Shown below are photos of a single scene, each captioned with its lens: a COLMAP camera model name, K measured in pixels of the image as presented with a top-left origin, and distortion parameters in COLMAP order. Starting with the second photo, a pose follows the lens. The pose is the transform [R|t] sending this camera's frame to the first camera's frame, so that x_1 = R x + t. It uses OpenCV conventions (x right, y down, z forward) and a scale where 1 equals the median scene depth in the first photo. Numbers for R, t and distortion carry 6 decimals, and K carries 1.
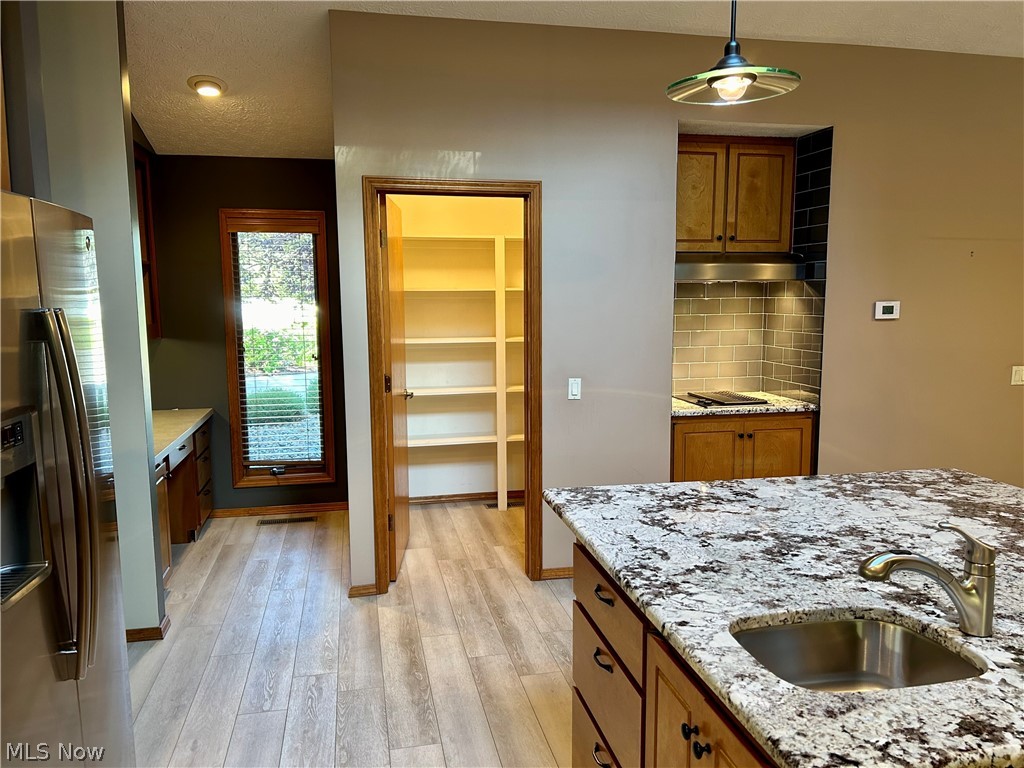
lens RADIAL K [[768.2, 0, 506.2], [0, 768.2, 387.1], [0, 0, 1]] dist [0.074334, -0.096451]
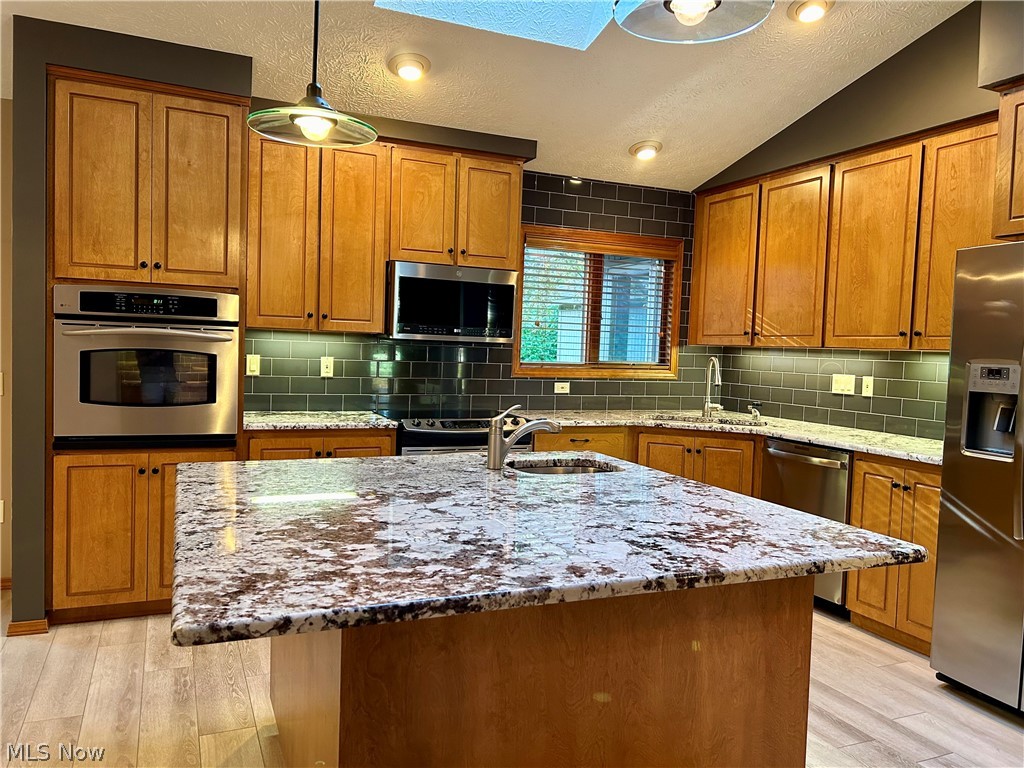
lens RADIAL K [[768.2, 0, 506.2], [0, 768.2, 387.1], [0, 0, 1]] dist [0.074334, -0.096451]
pose [[-0.978083, -0.009523, -0.207999, 0.551769], [-0.048366, 0.982021, 0.182471, -0.107892], [0.202522, 0.188531, -0.960958, 1.553846]]
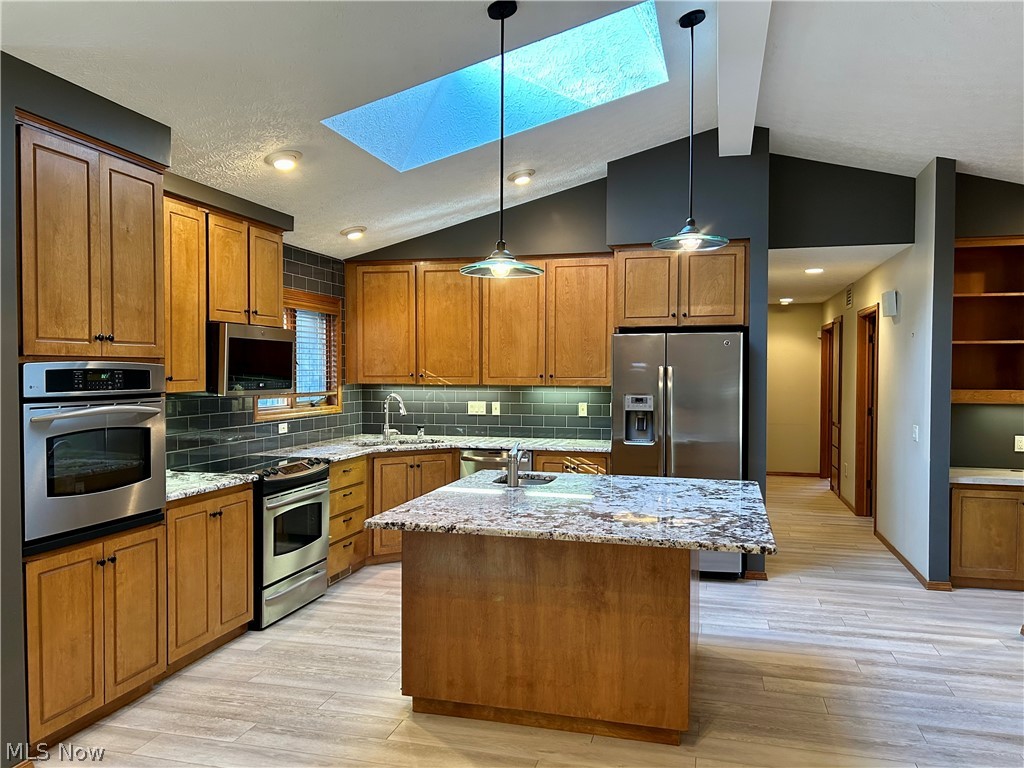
lens RADIAL K [[768.2, 0, 512.6], [0, 768.2, 389.0], [0, 0, 1]] dist [0.074174, -0.096093]
pose [[-0.442274, 0.034451, -0.896218, 1.715396], [-0.112525, 0.989235, 0.093556, -0.149064], [0.889793, 0.142224, -0.433636, 1.224715]]
